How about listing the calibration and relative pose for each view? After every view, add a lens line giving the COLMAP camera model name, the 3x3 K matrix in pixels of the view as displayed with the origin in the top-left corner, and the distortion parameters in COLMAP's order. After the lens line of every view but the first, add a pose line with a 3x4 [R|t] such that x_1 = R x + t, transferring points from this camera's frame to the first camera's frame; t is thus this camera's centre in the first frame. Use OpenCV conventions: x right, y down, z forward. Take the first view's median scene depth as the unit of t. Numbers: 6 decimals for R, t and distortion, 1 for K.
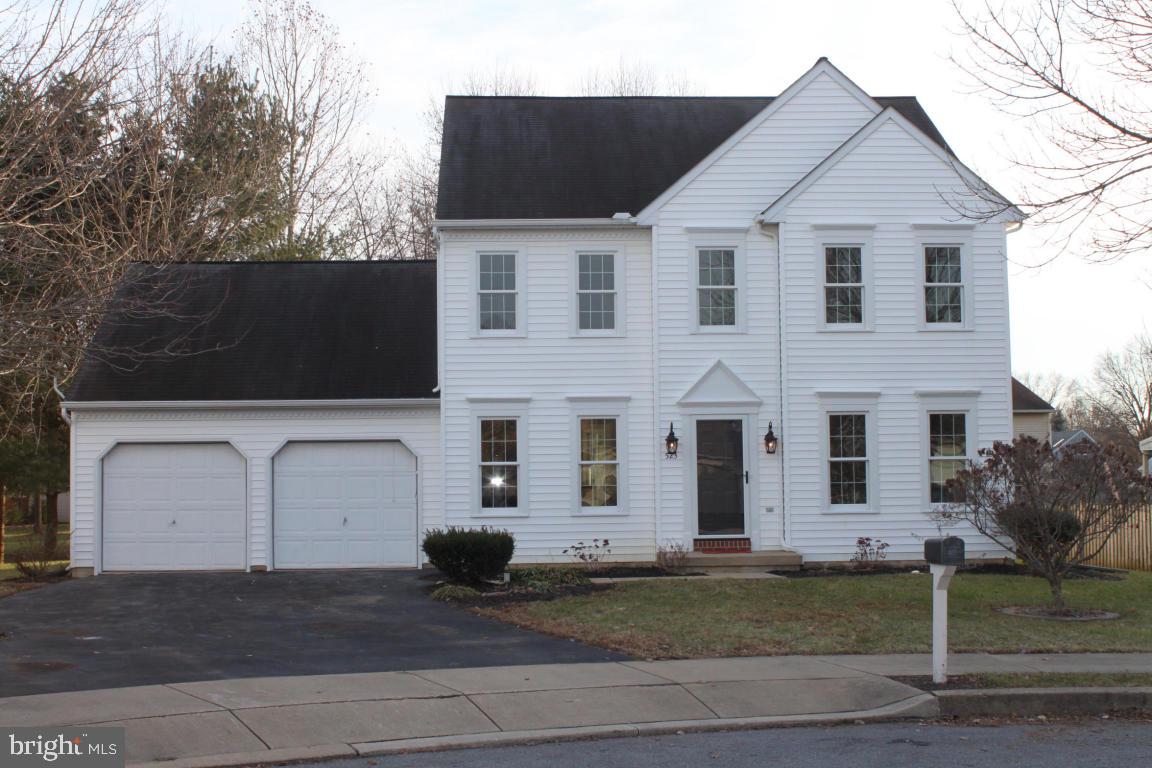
lens RADIAL K [[1555.2, 0, 574.6], [0, 1555.2, 382.4], [0, 0, 1]] dist [0.030832, 0.000000]
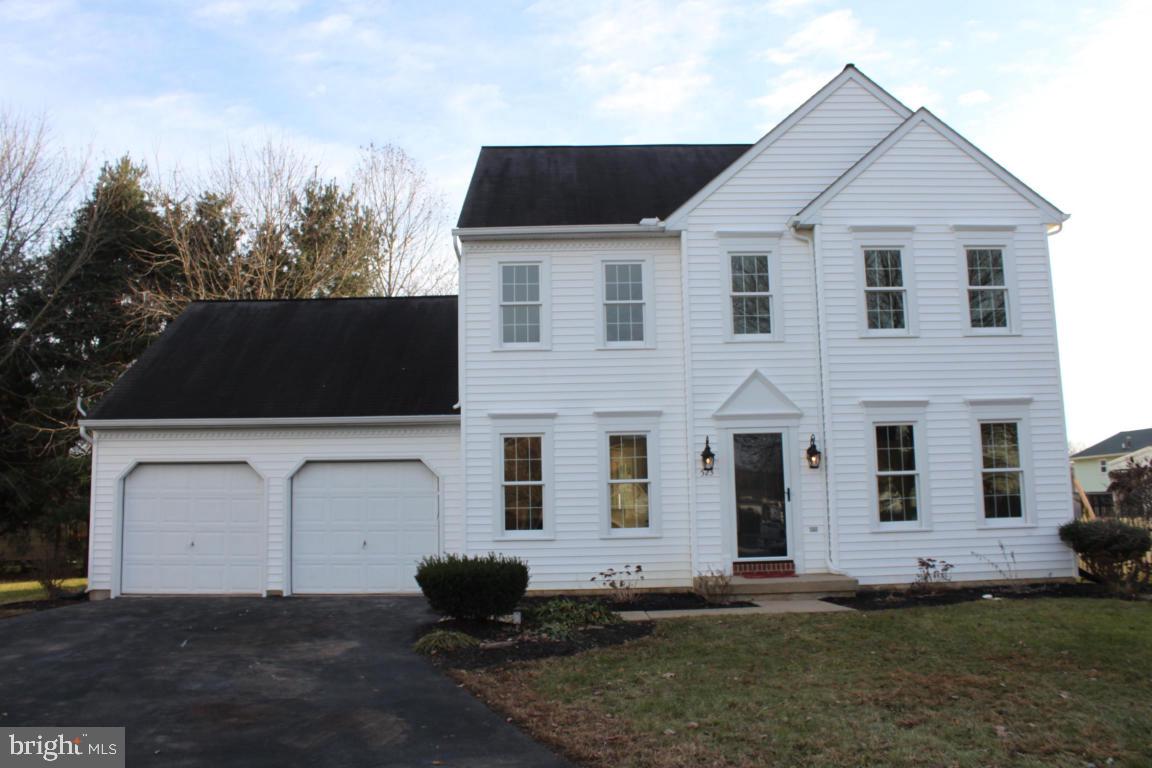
lens RADIAL K [[949.5, 0, 574.5], [0, 949.5, 382.6], [0, 0, 1]] dist [-0.118985, 0.035956]
pose [[0.999325, -0.012461, -0.034560, 0.003185], [0.009833, 0.997120, -0.075196, 0.035174], [0.035397, 0.074806, 0.996570, 0.428156]]
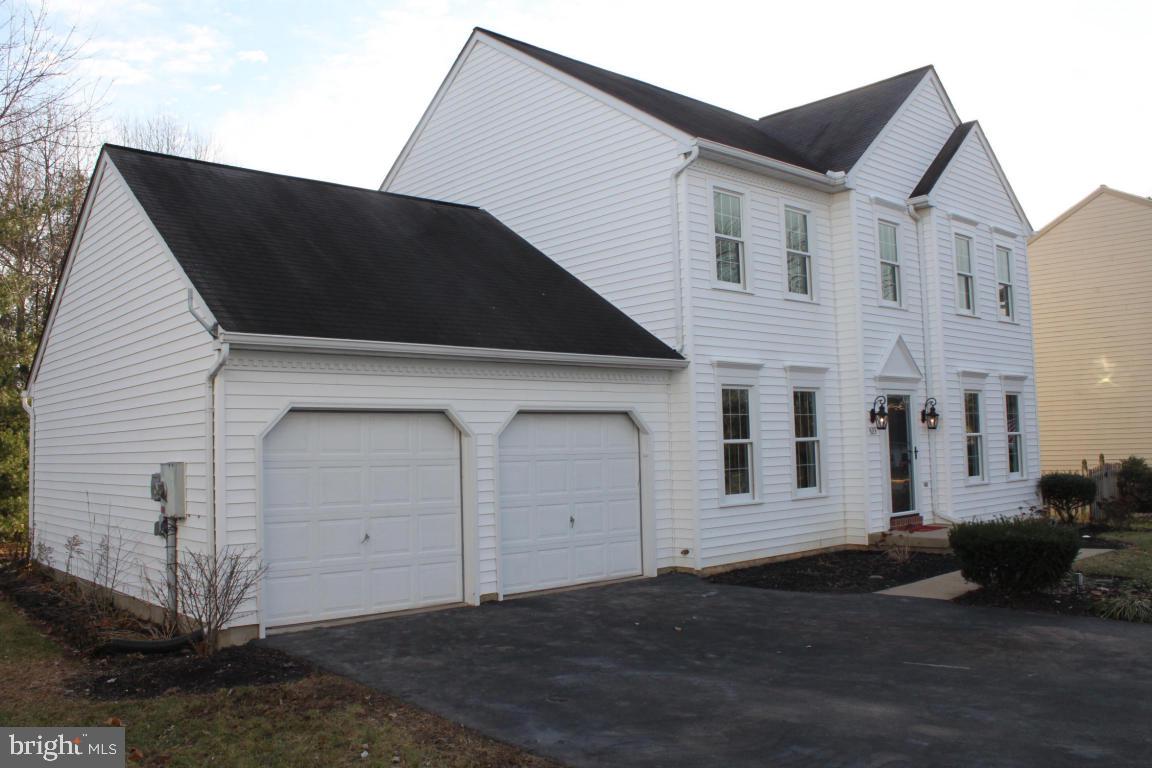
lens RADIAL K [[924.0, 0, 578.8], [0, 924.0, 384.5], [0, 0, 1]] dist [-0.076701, 0.005592]
pose [[0.787232, 0.033193, 0.615762, -0.424318], [-0.017561, 0.999352, -0.031420, 0.038996], [-0.616406, 0.013922, 0.787305, 0.667147]]
